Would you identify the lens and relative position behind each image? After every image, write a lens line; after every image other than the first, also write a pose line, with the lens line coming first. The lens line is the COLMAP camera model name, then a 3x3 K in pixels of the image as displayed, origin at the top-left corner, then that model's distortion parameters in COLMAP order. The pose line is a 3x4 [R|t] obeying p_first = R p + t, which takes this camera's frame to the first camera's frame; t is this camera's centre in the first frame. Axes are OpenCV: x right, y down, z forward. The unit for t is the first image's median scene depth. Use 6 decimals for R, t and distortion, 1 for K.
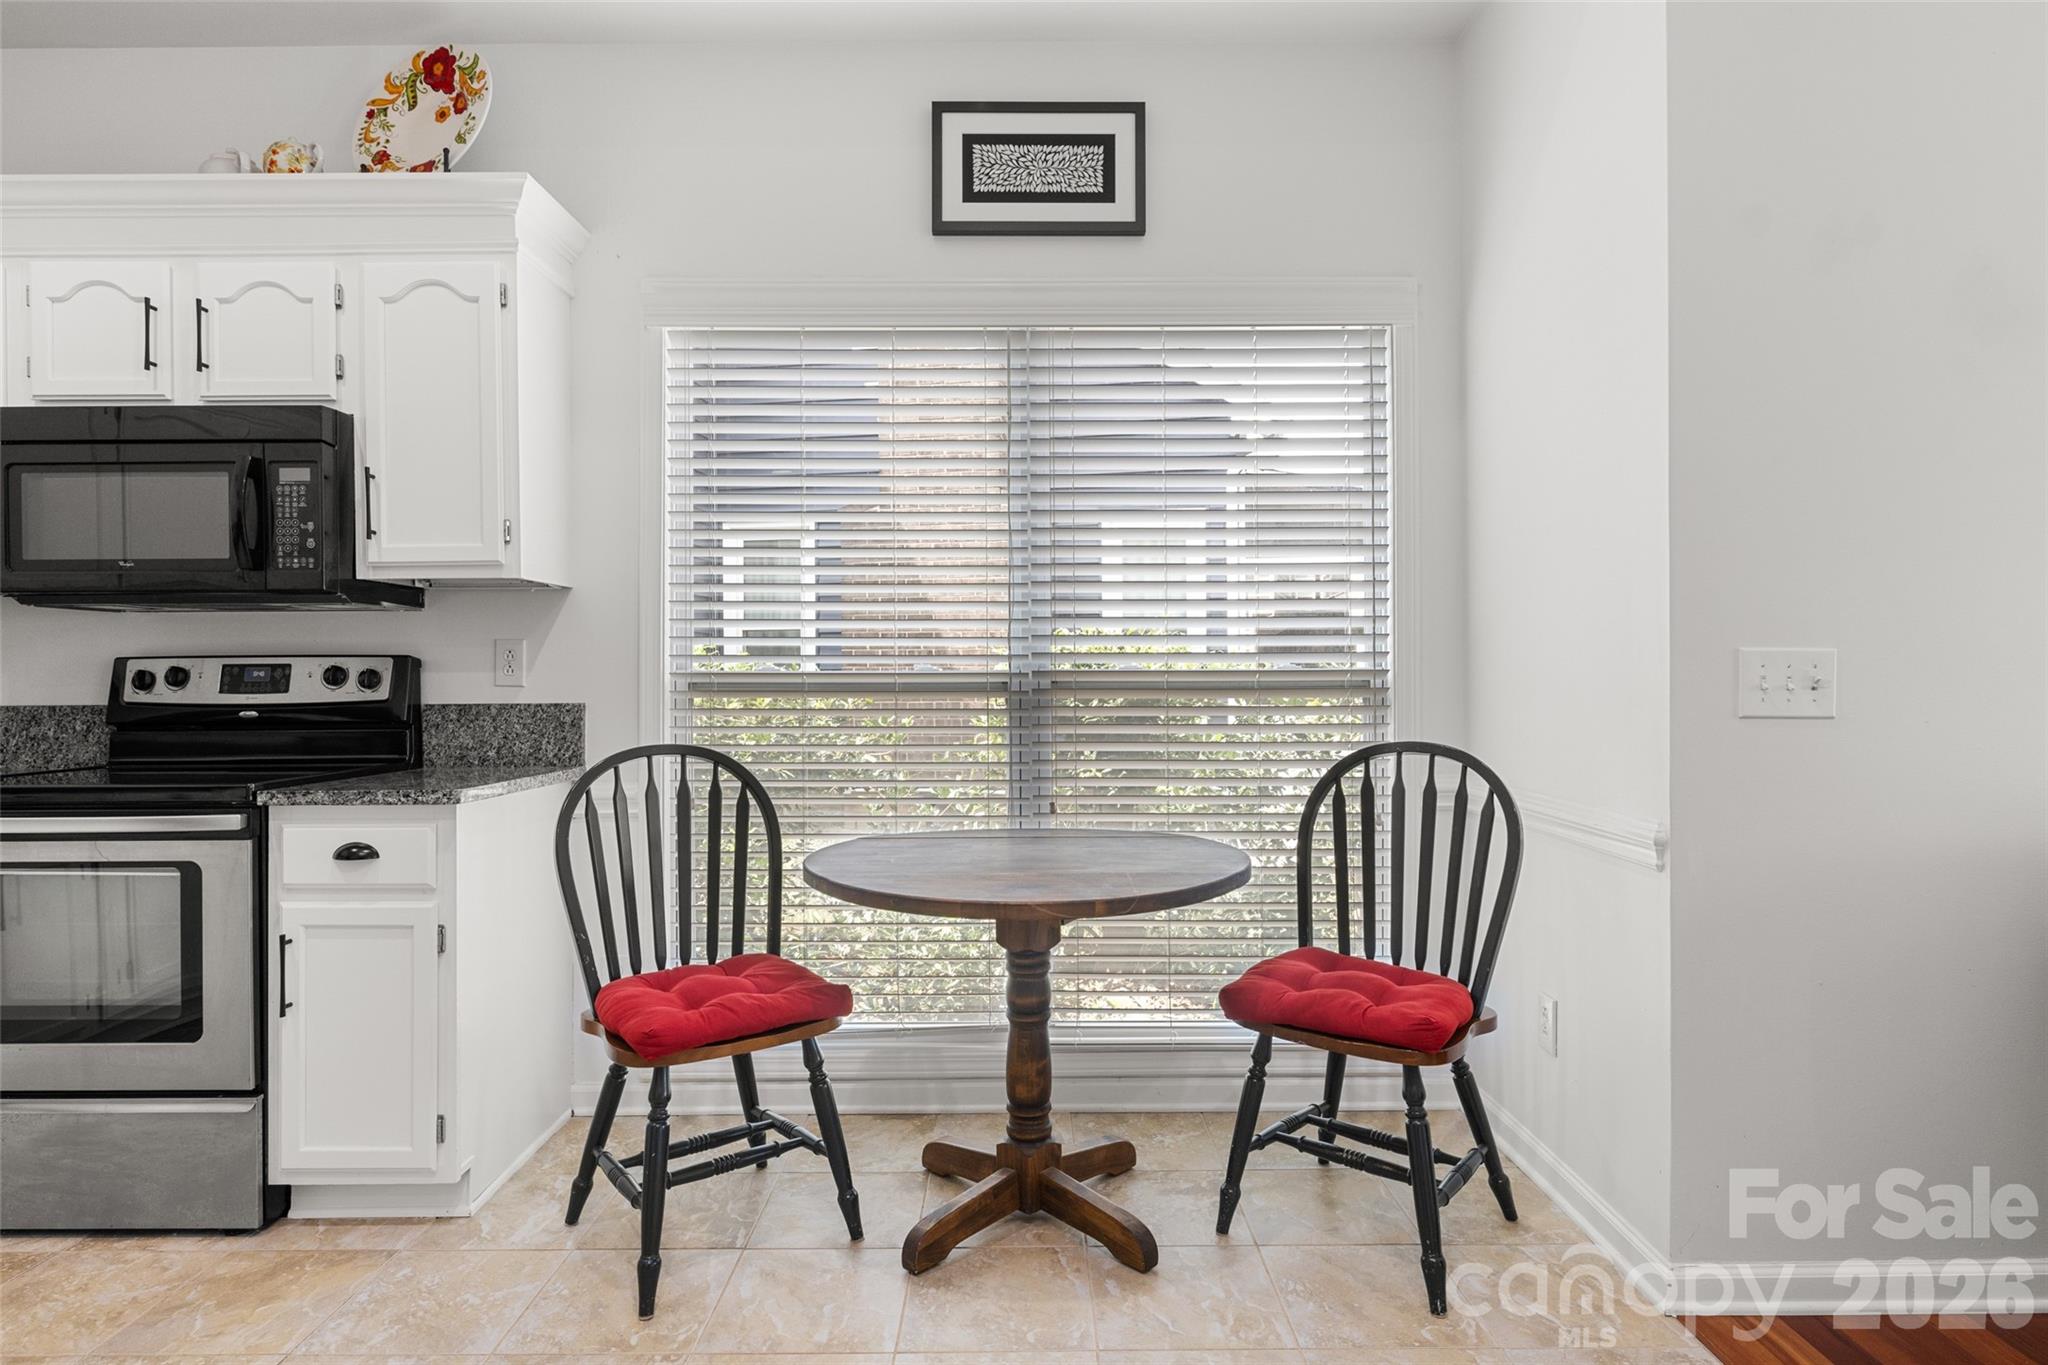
lens RADIAL K [[1094.2, 0, 1024.0], [0, 1094.2, 682.5], [0, 0, 1]] dist [-0.004809, -0.000822]
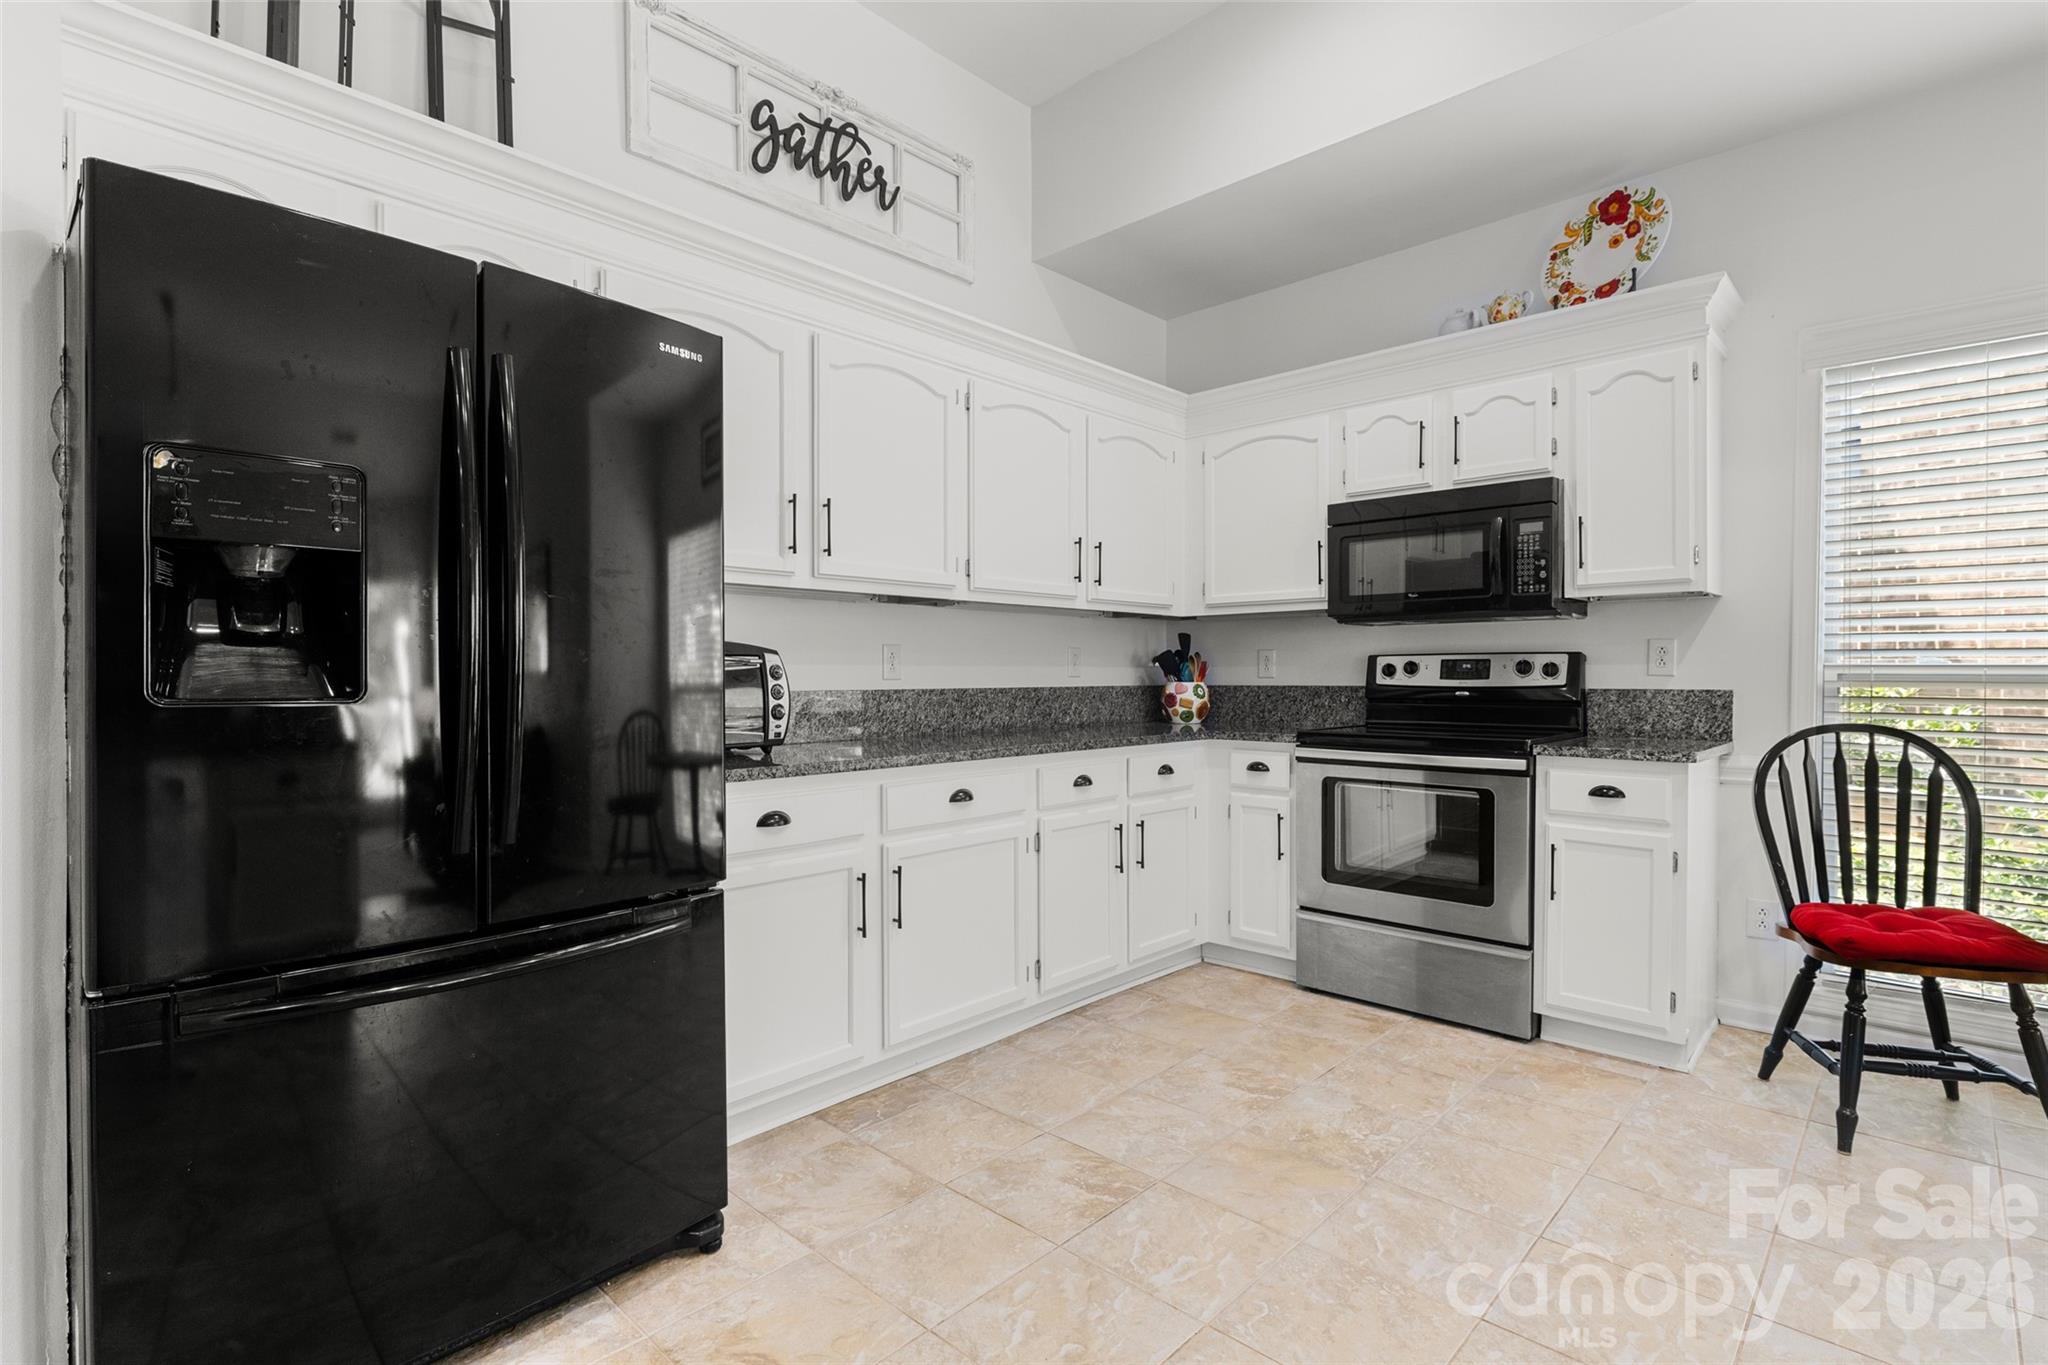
lens RADIAL K [[974.5, 0, 1024.0], [0, 974.5, 682.5], [0, 0, 1]] dist [-0.001035, 0.000226]
pose [[0.728030, 0.011291, -0.685452, -0.243491], [-0.005735, 0.999930, 0.010380, 0.004114], [0.685521, -0.003627, 0.728043, -0.352823]]
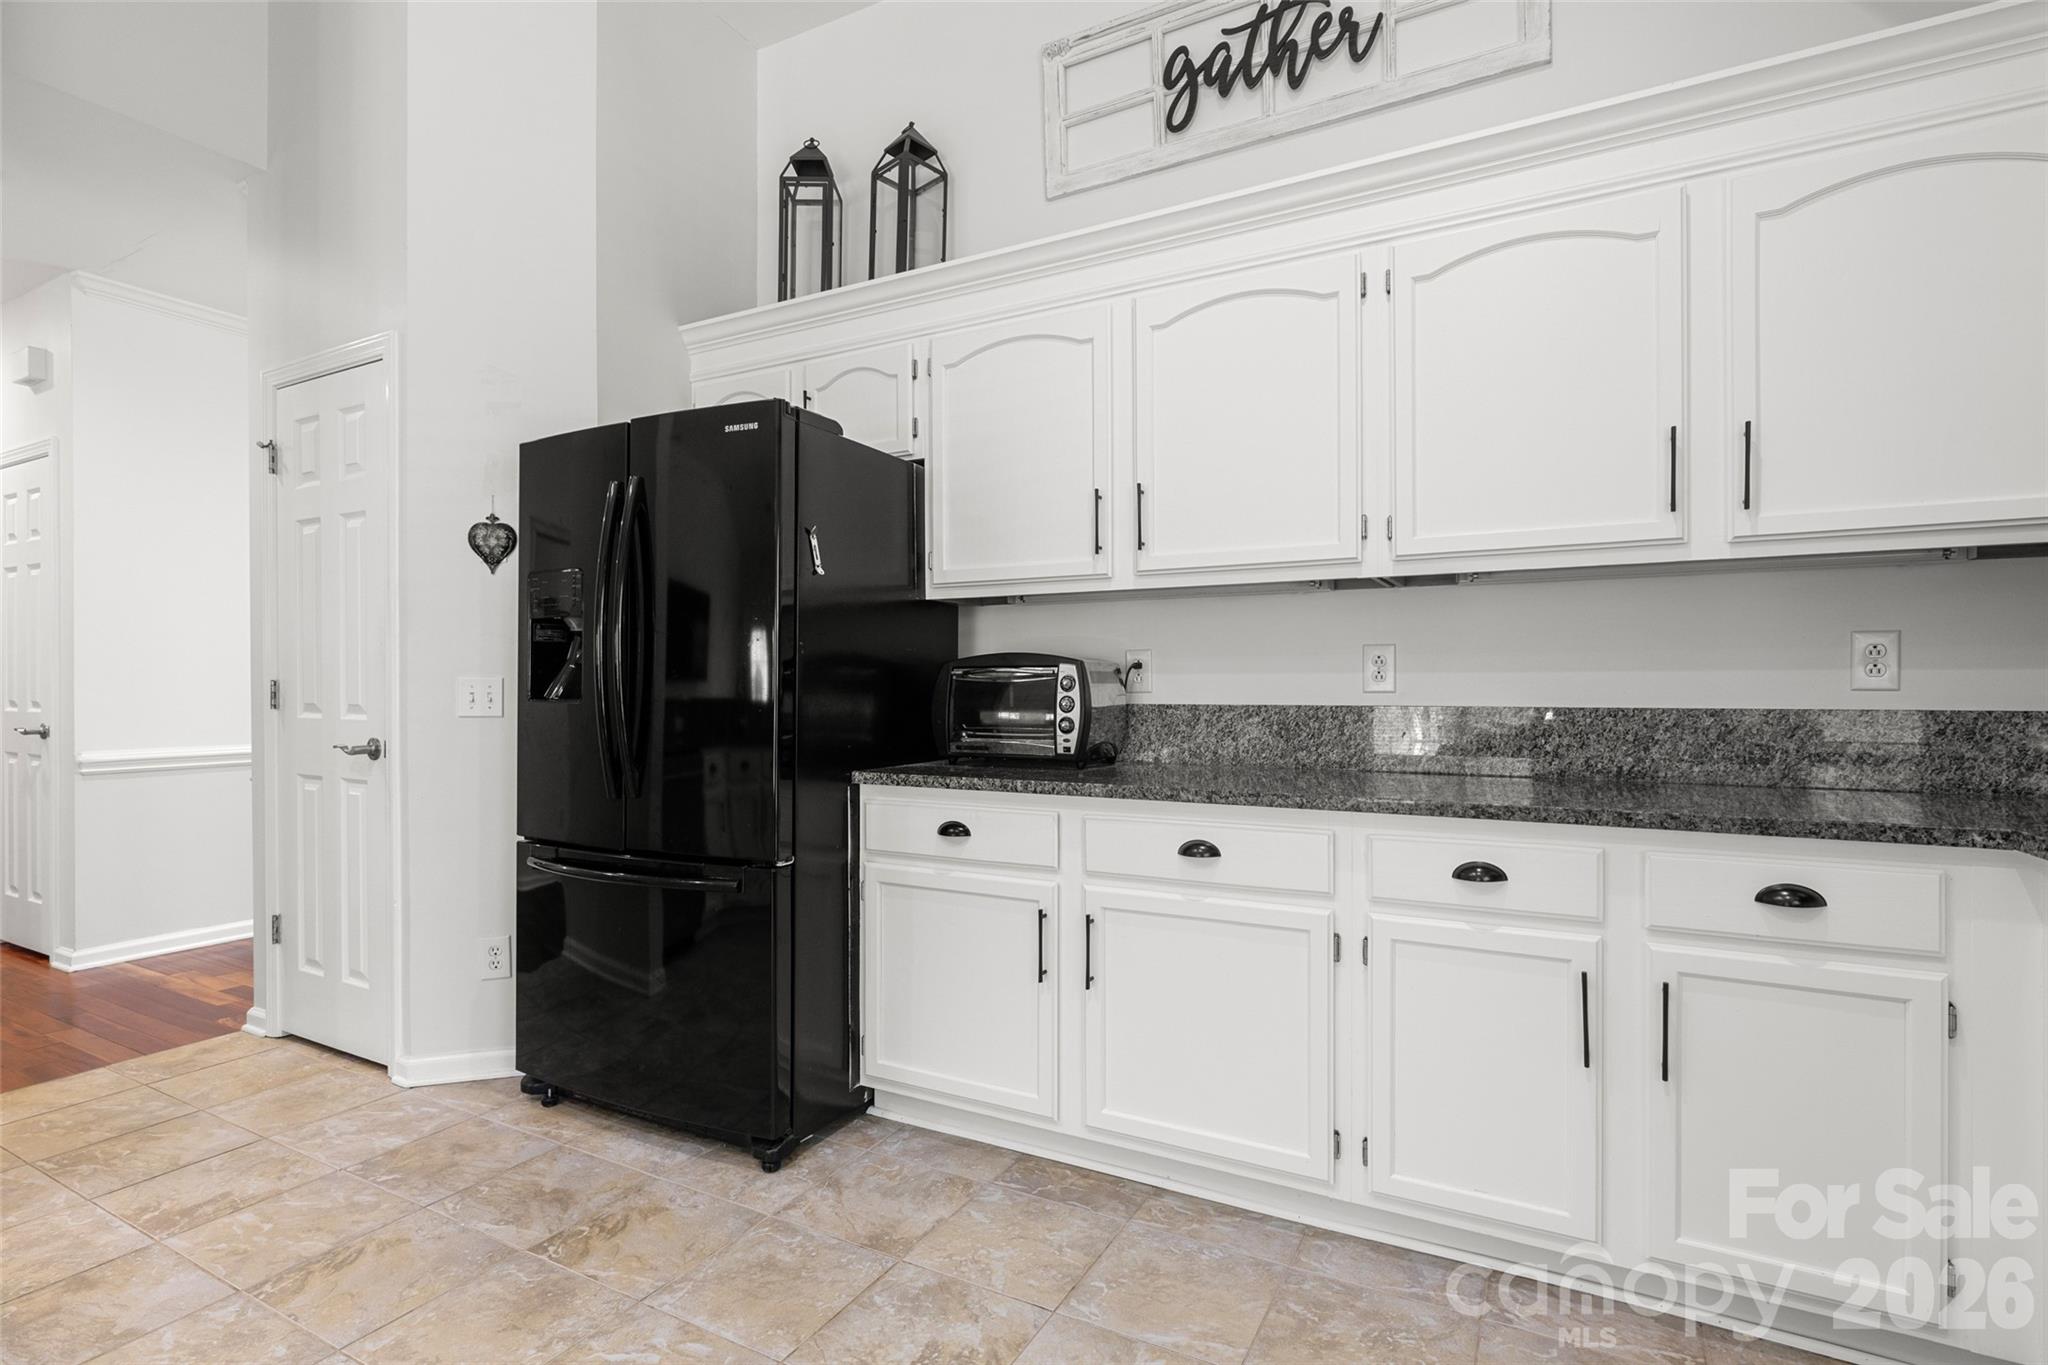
lens RADIAL K [[987.6, 0, 1013.6], [0, 987.6, 688.7], [0, 0, 1]] dist [-0.000916, 0.000871]
pose [[-0.479959, 0.011683, -0.877213, -0.246403], [0.001948, 0.999923, 0.012252, -0.001058], [0.877289, 0.004172, -0.479945, 0.581485]]
